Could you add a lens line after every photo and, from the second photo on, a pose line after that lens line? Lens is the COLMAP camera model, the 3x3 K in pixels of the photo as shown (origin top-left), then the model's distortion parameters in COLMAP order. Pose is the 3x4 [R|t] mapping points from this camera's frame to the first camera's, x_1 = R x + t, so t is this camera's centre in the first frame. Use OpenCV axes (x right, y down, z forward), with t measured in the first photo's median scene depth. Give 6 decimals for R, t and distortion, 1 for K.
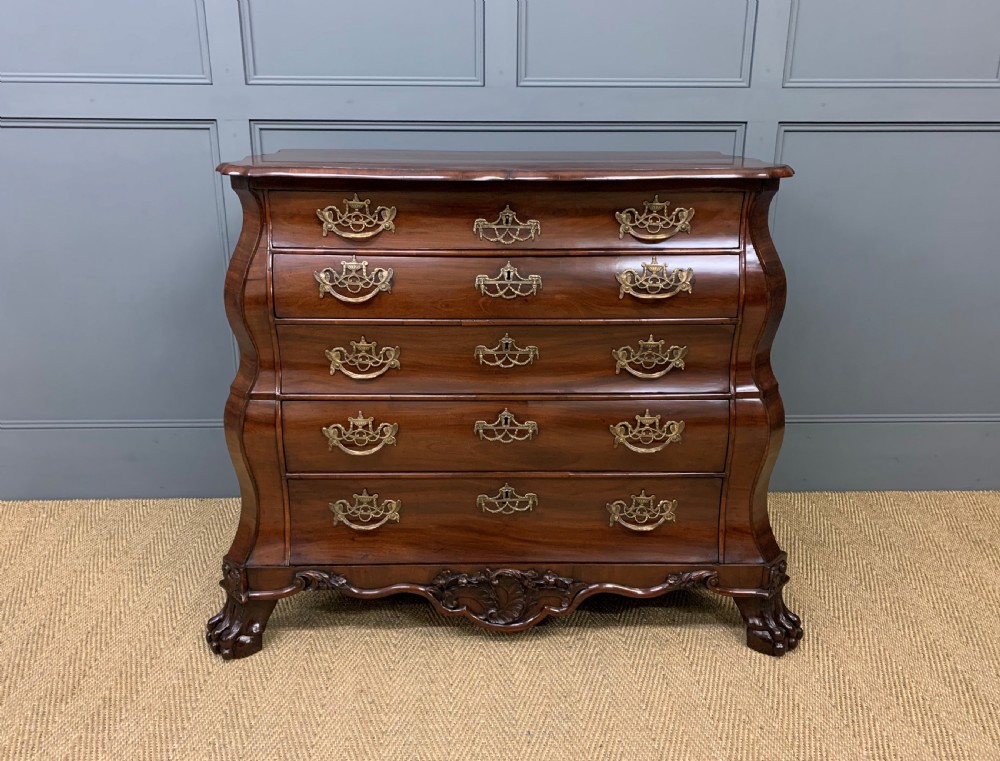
lens RADIAL K [[764.0, 0, 494.7], [0, 764.0, 391.0], [0, 0, 1]] dist [0.023114, -0.001904]
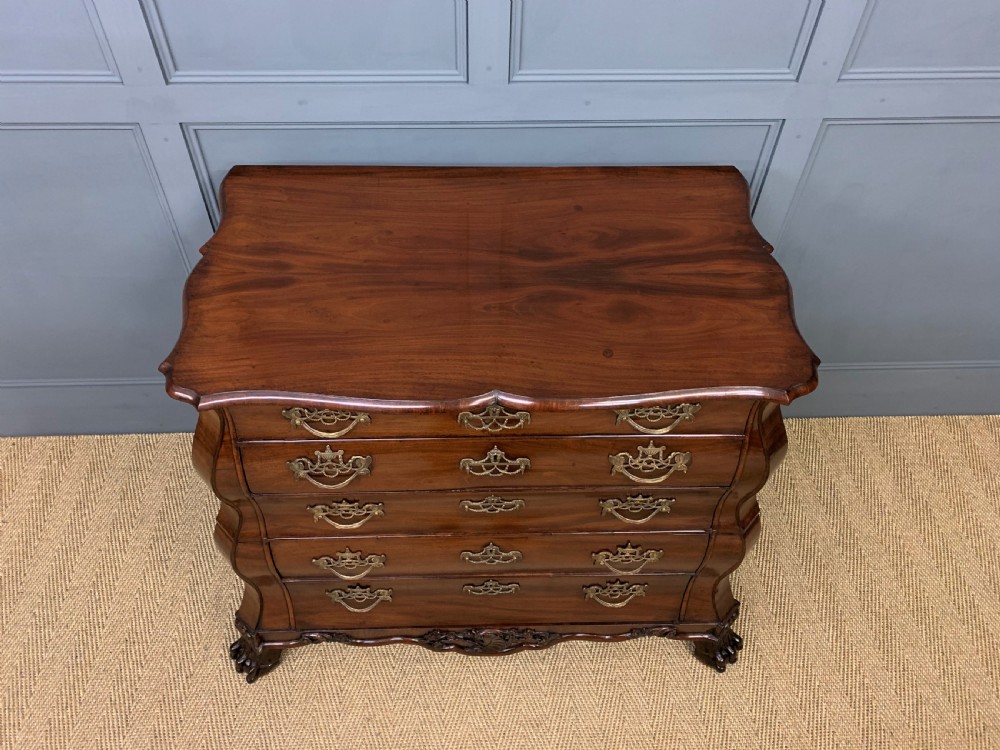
lens RADIAL K [[714.4, 0, 492.5], [0, 714.4, 343.3], [0, 0, 1]] dist [0.006837, 0.013638]
pose [[0.999827, 0.002009, 0.018515, -0.001465], [-0.010394, 0.885120, 0.465247, -0.632931], [-0.015454, -0.465358, 0.884987, 0.268378]]
